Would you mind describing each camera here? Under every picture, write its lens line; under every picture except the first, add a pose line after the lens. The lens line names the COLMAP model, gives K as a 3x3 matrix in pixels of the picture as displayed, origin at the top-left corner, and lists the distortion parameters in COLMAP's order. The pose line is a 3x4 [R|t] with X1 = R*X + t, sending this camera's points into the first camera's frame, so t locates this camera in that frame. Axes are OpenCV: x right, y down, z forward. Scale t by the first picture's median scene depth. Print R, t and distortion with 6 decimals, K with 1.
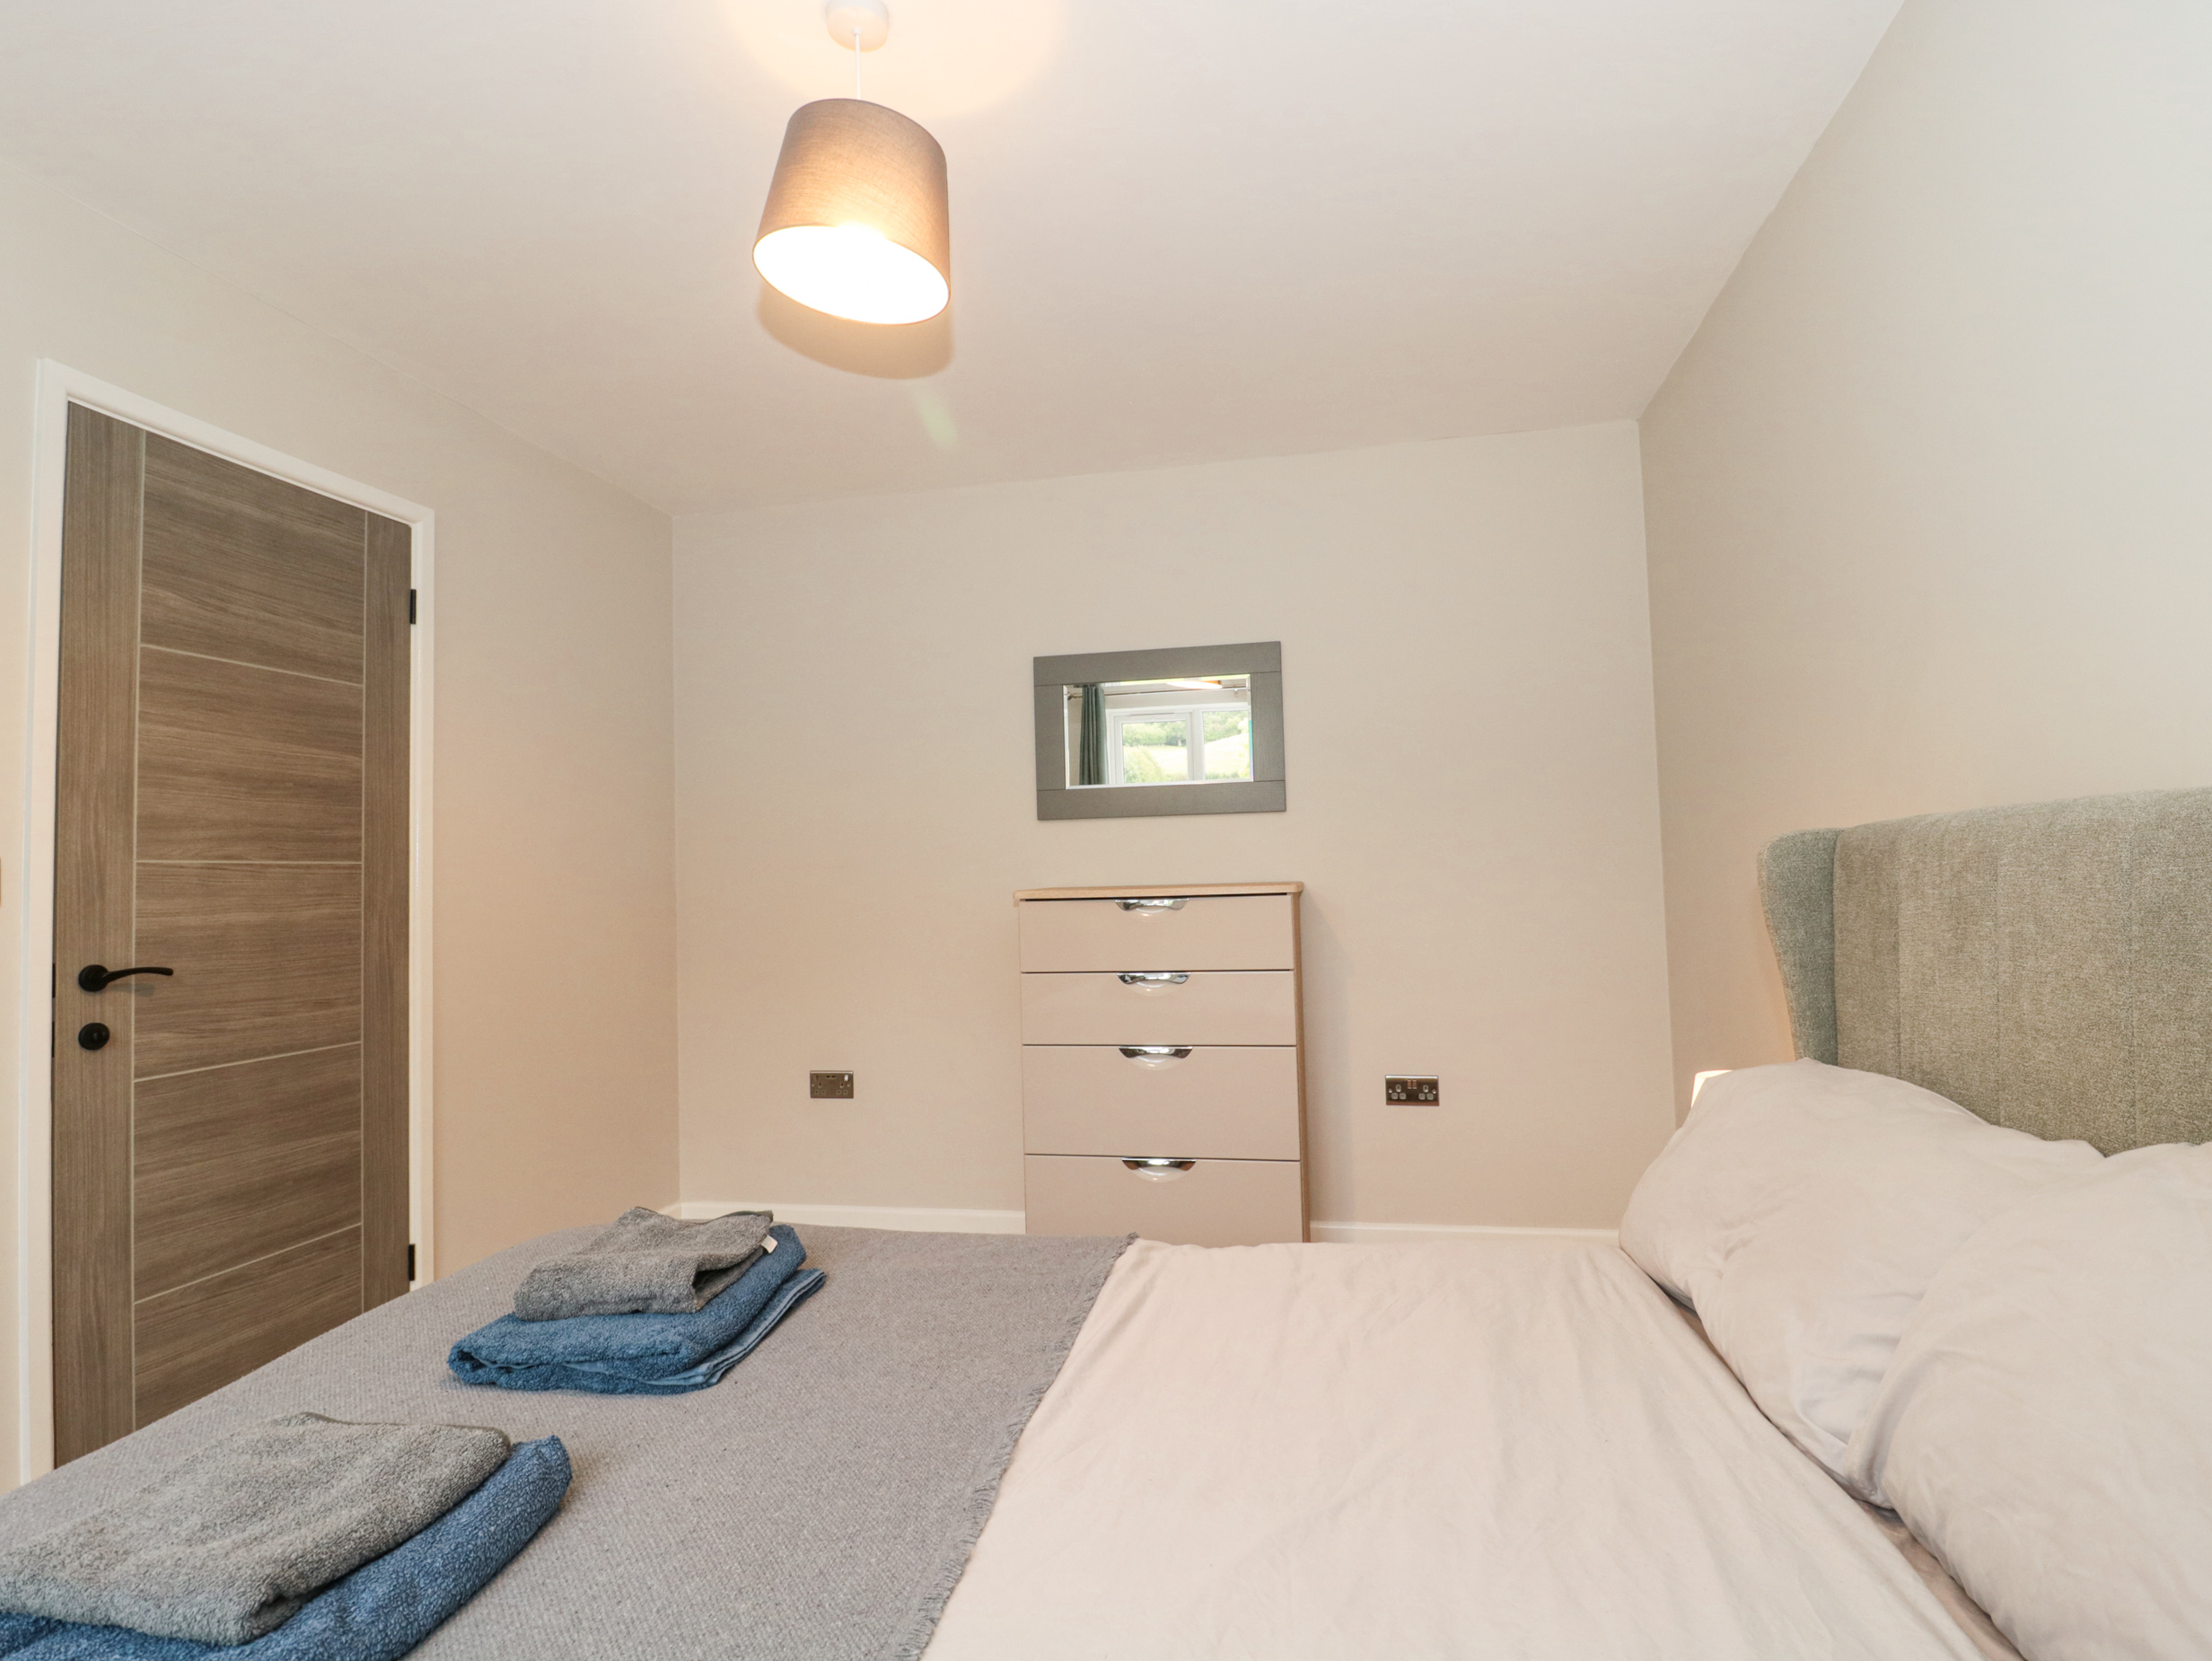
lens RADIAL K [[1163.9, 0, 1106.0], [0, 1163.9, 830.5], [0, 0, 1]] dist [-0.018665, -0.002027]
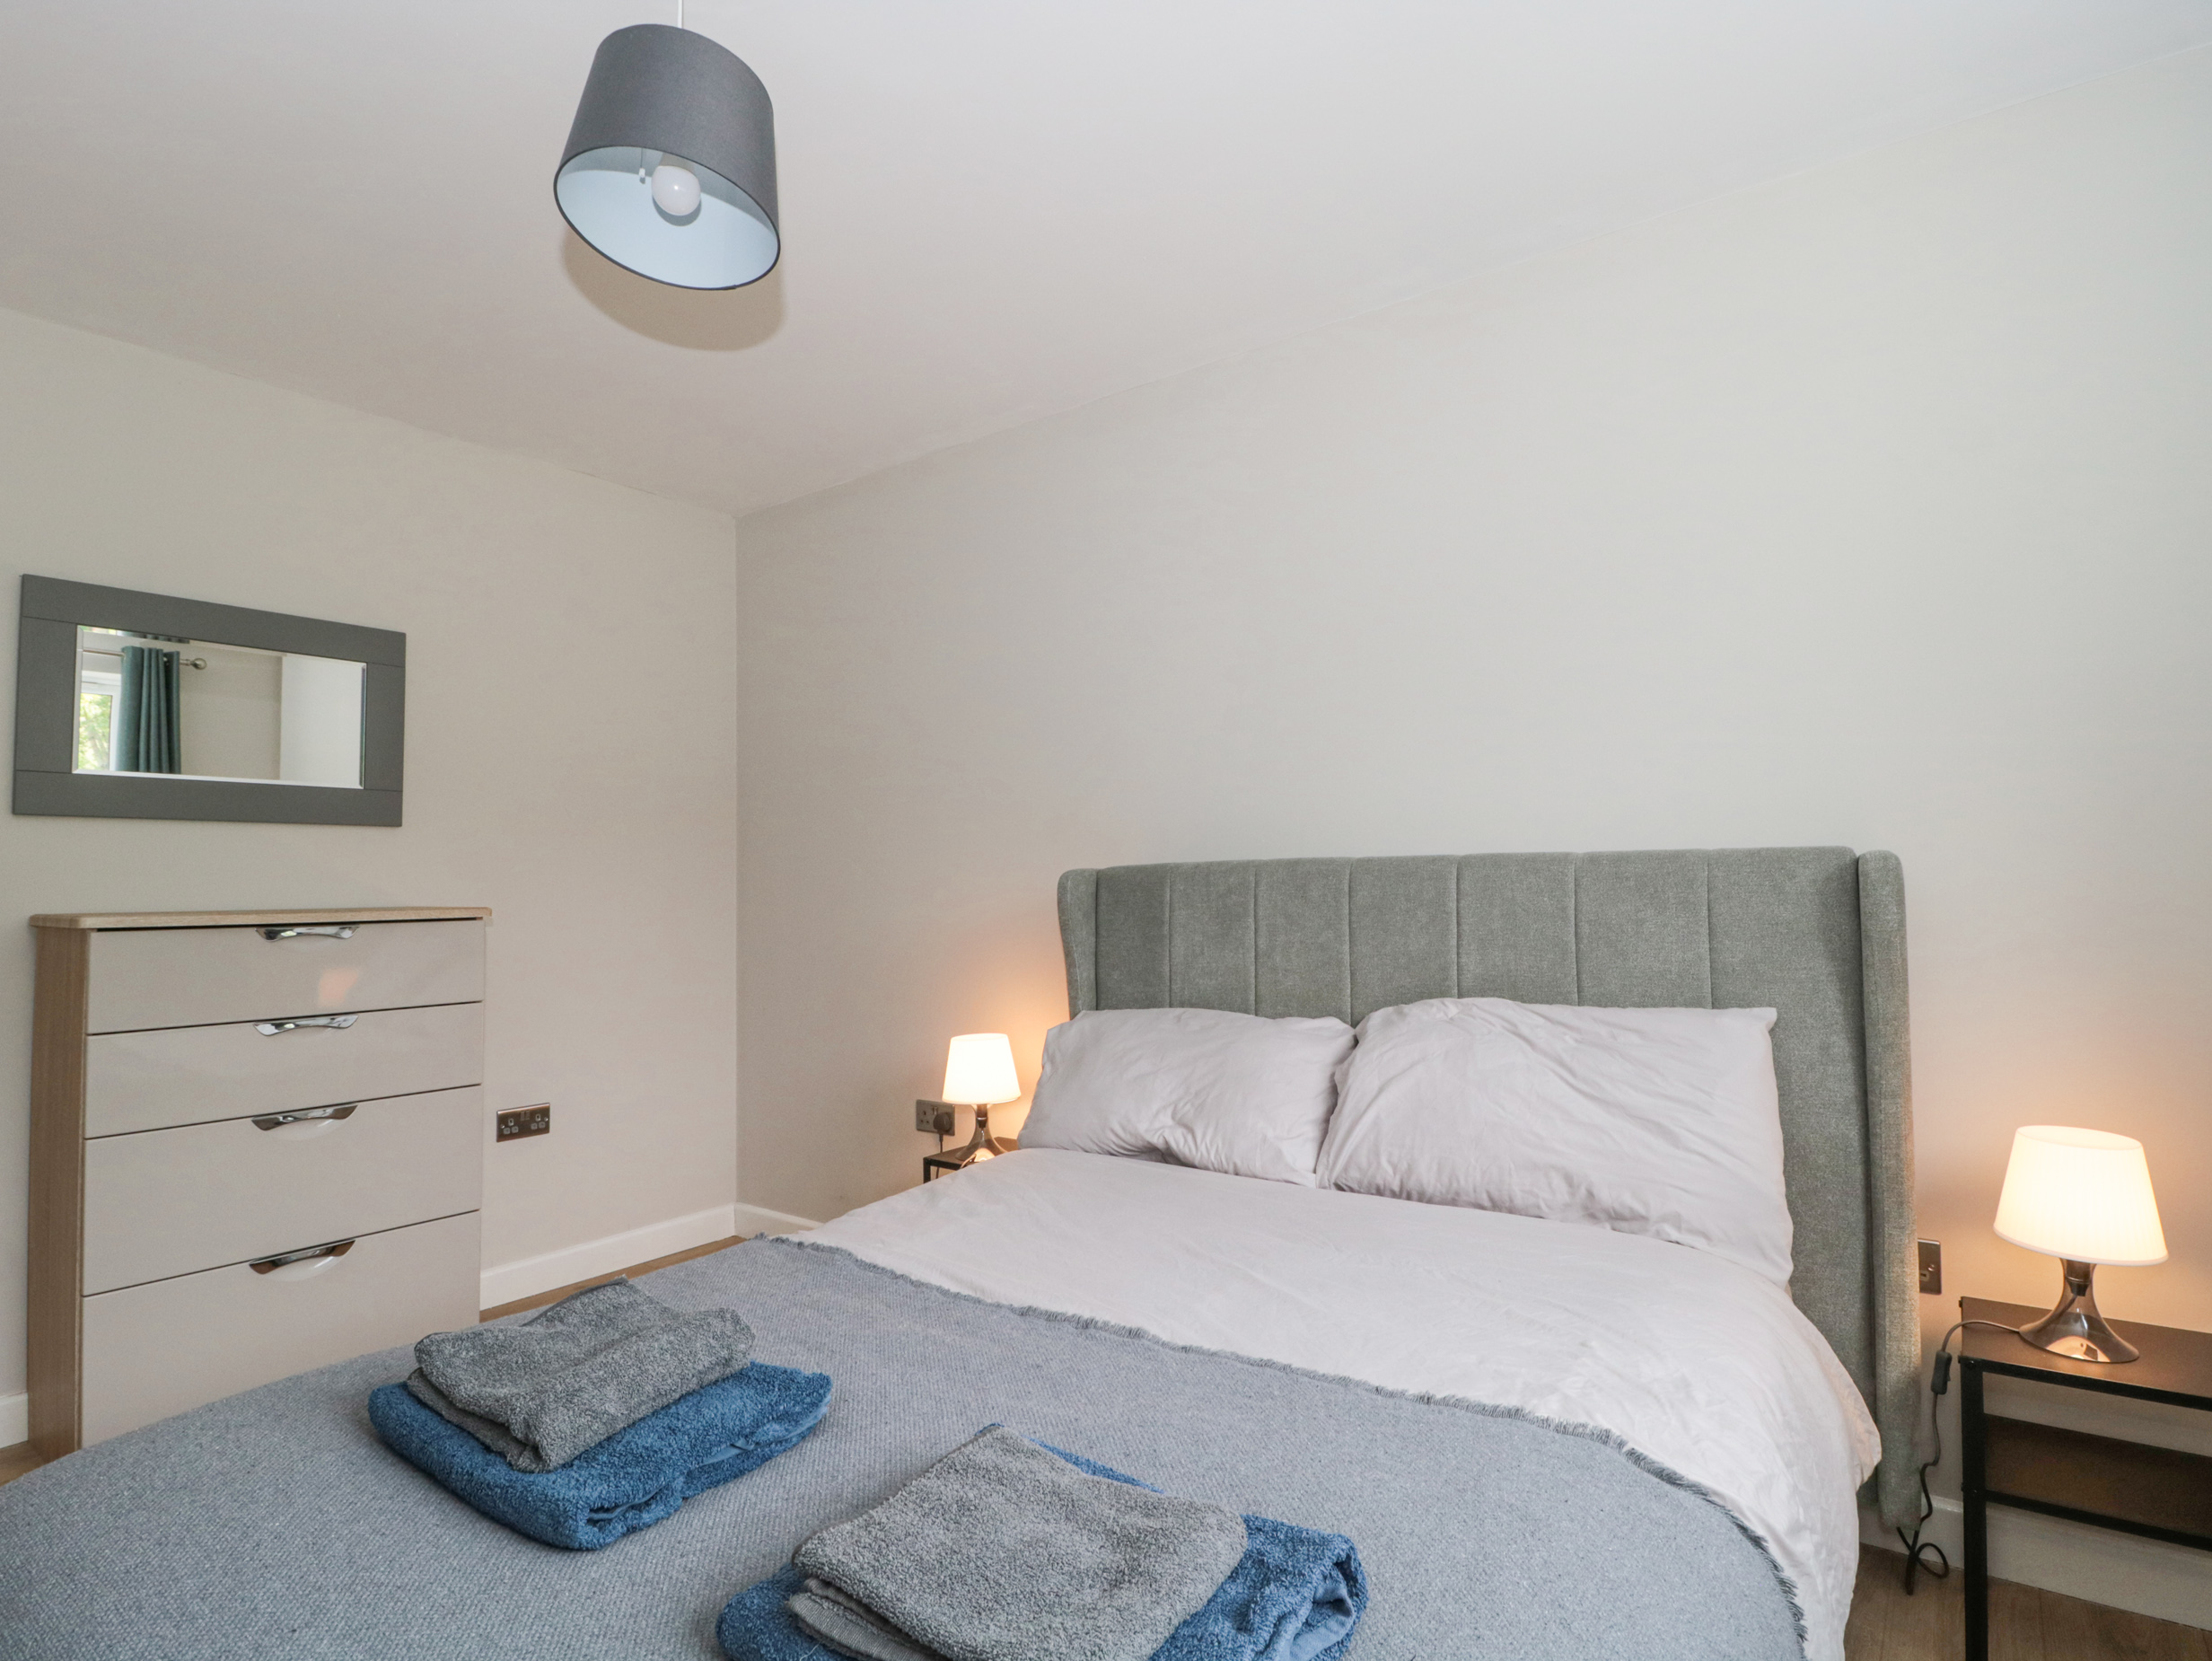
lens RADIAL K [[1163.9, 0, 1106.0], [0, 1163.9, 830.5], [0, 0, 1]] dist [-0.018665, -0.002027]
pose [[0.416344, 0.062234, 0.907075, -0.427260], [-0.031783, 0.998041, -0.053887, 0.017439], [-0.908652, -0.006394, 0.417506, 0.156469]]
